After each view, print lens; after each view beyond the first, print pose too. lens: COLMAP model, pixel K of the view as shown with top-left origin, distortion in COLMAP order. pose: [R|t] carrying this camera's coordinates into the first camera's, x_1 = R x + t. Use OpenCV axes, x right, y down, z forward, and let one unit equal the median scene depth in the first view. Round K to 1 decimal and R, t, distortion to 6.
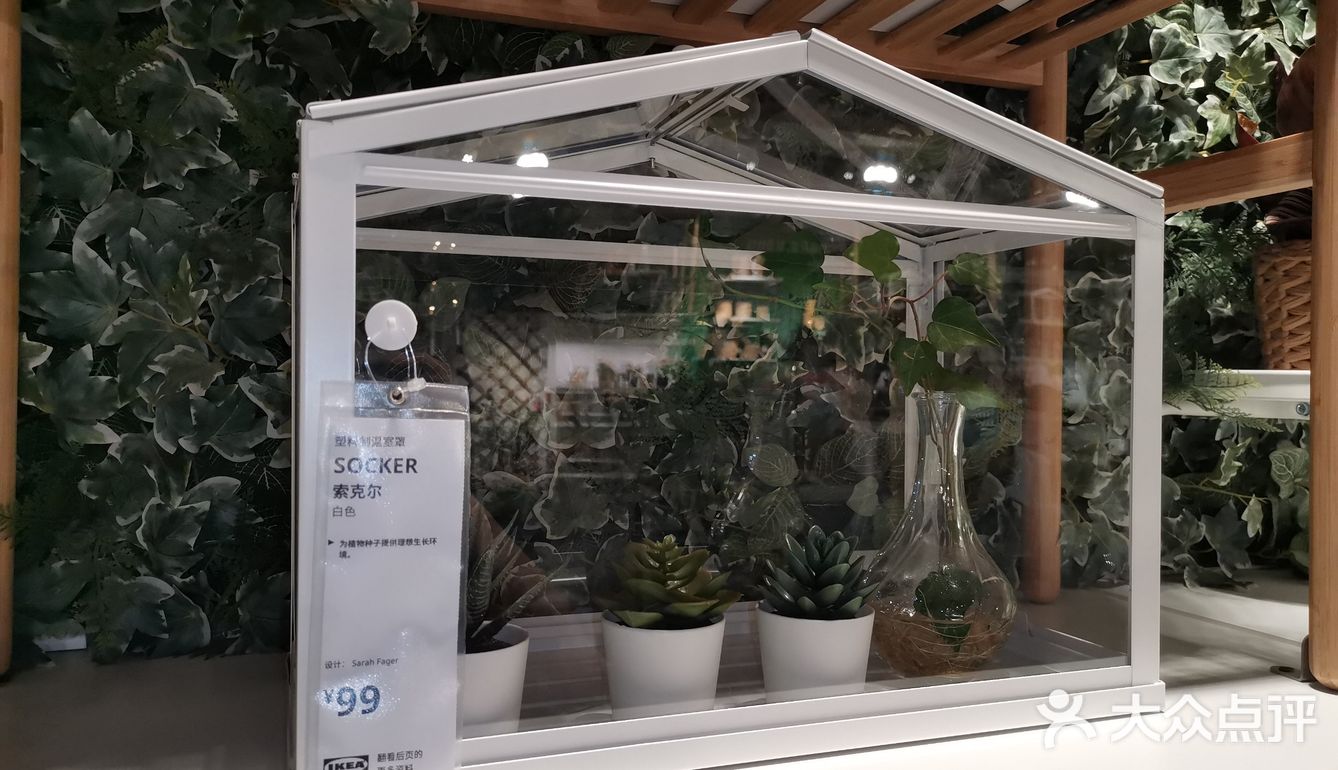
lens RADIAL K [[993.1, 0, 669.0], [0, 993.1, 385.0], [0, 0, 1]] dist [0.012749, 0.000492]
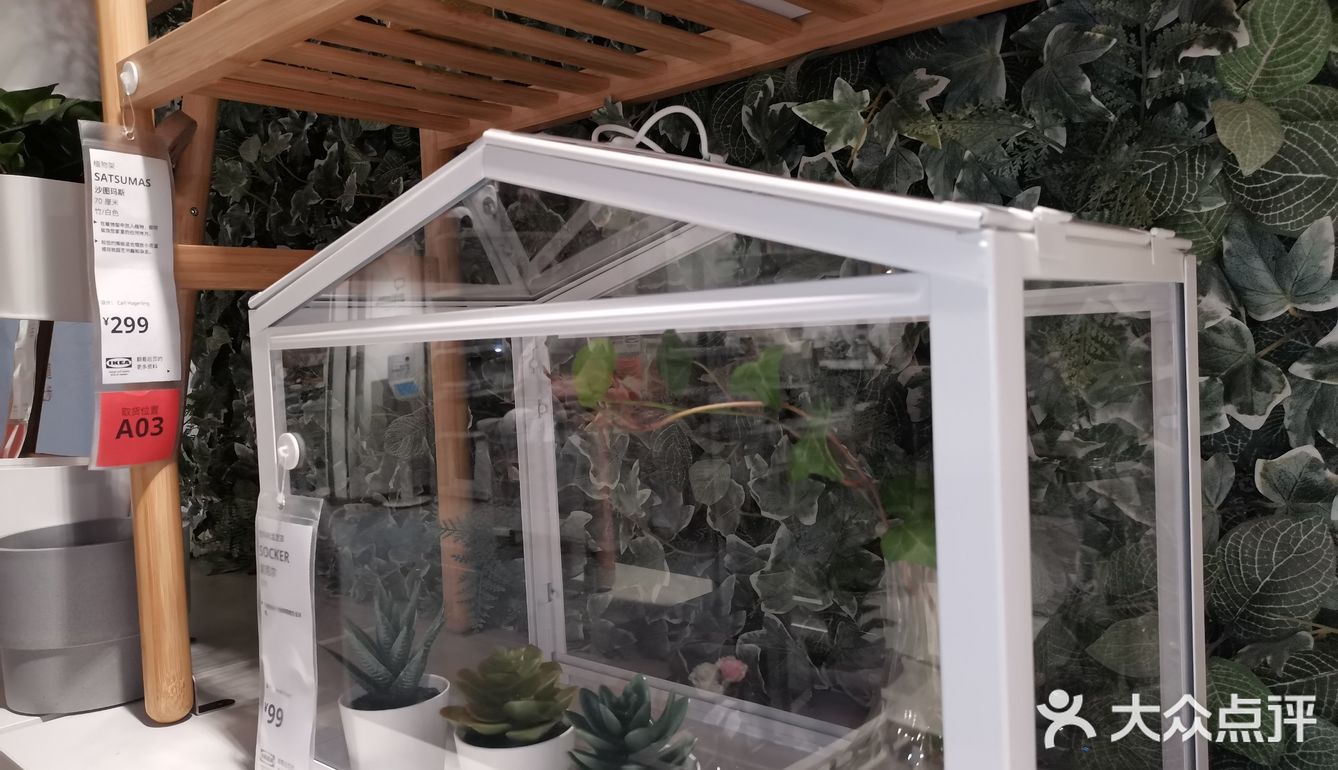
lens RADIAL K [[990.3, 0, 669.0], [0, 990.3, 385.0], [0, 0, 1]] dist [0.006947, 0.001385]
pose [[0.479239, 0.010615, -0.877620, 1.137923], [0.044251, 0.998363, 0.036239, -0.173666], [0.876568, -0.056202, 0.477984, 0.794616]]
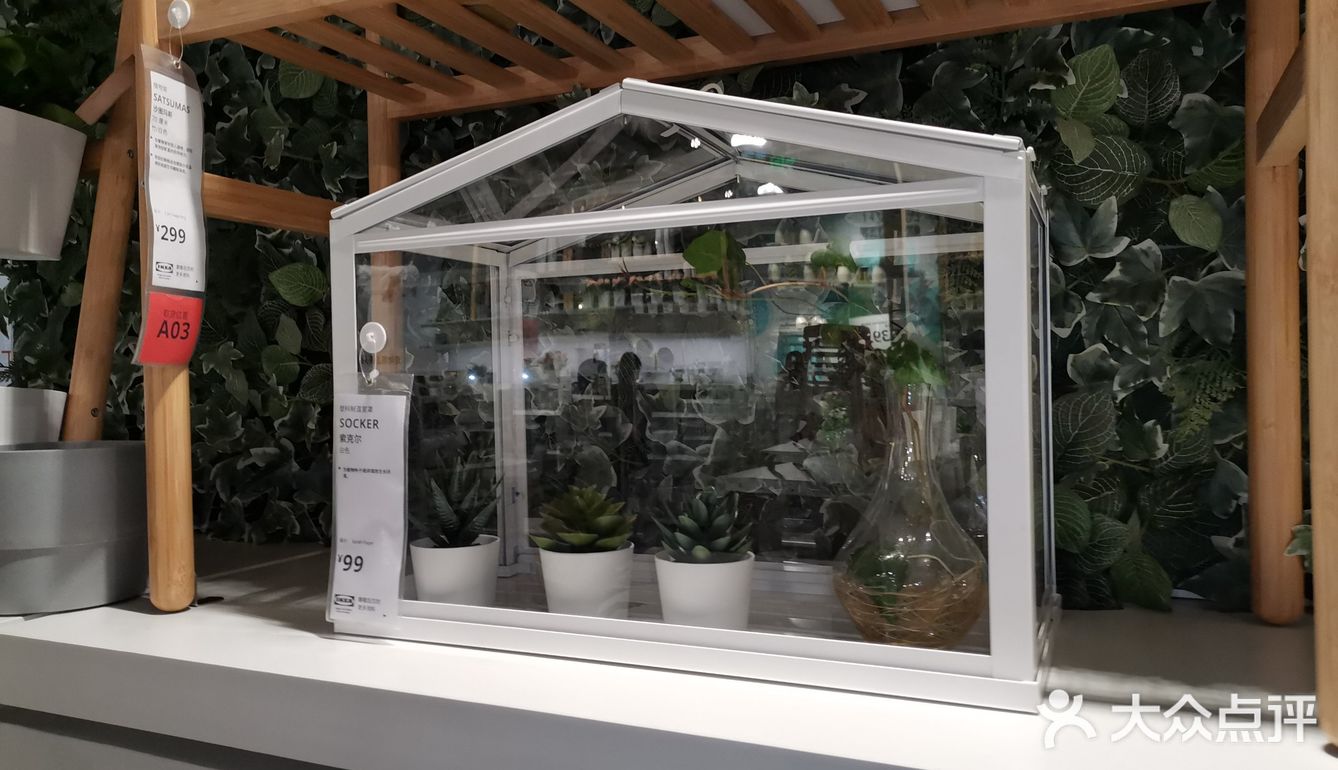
lens RADIAL K [[993.1, 0, 669.0], [0, 993.1, 385.0], [0, 0, 1]] dist [0.012749, 0.000492]
pose [[0.722128, -0.015391, -0.691588, 1.164684], [0.021699, 0.999764, 0.000408, 0.026243], [0.691419, -0.015301, 0.722292, 0.155274]]
